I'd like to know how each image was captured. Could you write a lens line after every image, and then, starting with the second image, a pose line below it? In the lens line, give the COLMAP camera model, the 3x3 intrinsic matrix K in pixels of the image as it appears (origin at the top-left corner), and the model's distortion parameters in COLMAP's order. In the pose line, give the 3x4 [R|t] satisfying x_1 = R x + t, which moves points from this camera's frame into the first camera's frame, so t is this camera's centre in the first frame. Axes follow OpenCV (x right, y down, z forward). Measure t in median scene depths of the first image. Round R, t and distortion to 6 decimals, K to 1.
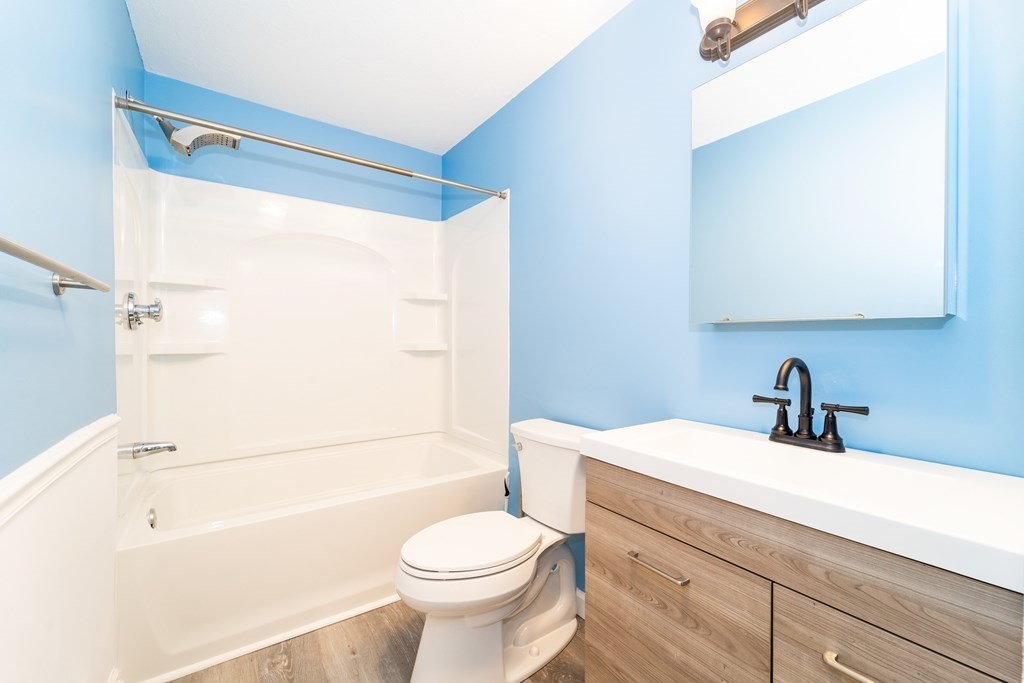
lens RADIAL K [[427.4, 0, 509.2], [0, 427.4, 342.6], [0, 0, 1]] dist [0.000876, -0.000534]
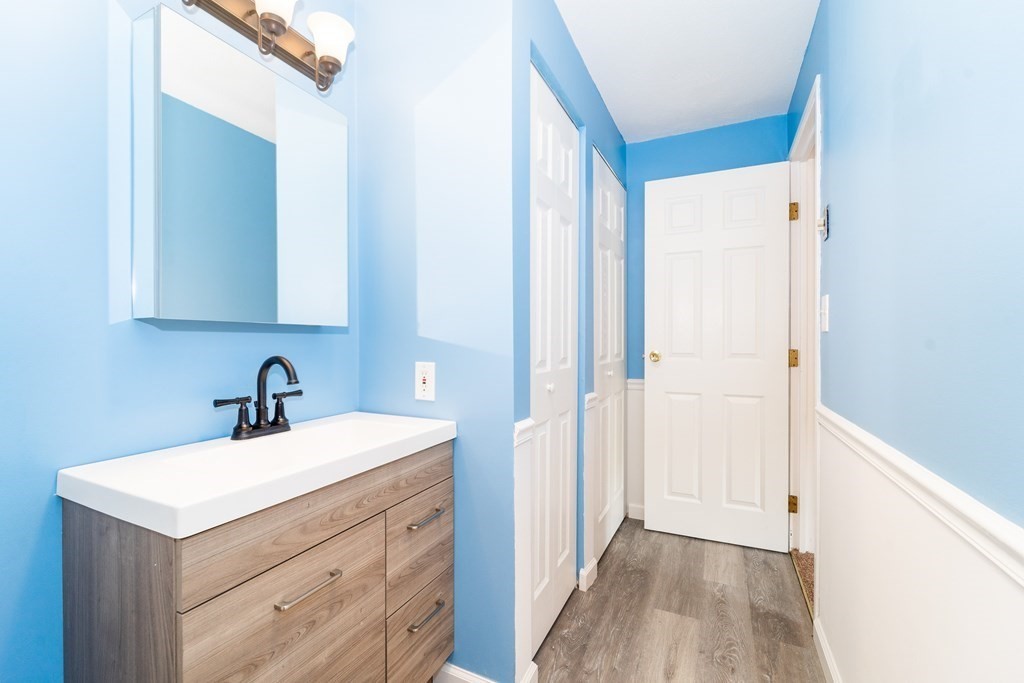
lens RADIAL K [[427.4, 0, 509.2], [0, 427.4, 342.6], [0, 0, 1]] dist [0.000876, -0.000534]
pose [[-0.494592, -0.007096, 0.869096, -0.675767], [0.003667, 0.999941, 0.010252, -0.010619], [-0.869117, 0.008257, -0.494537, 1.104395]]
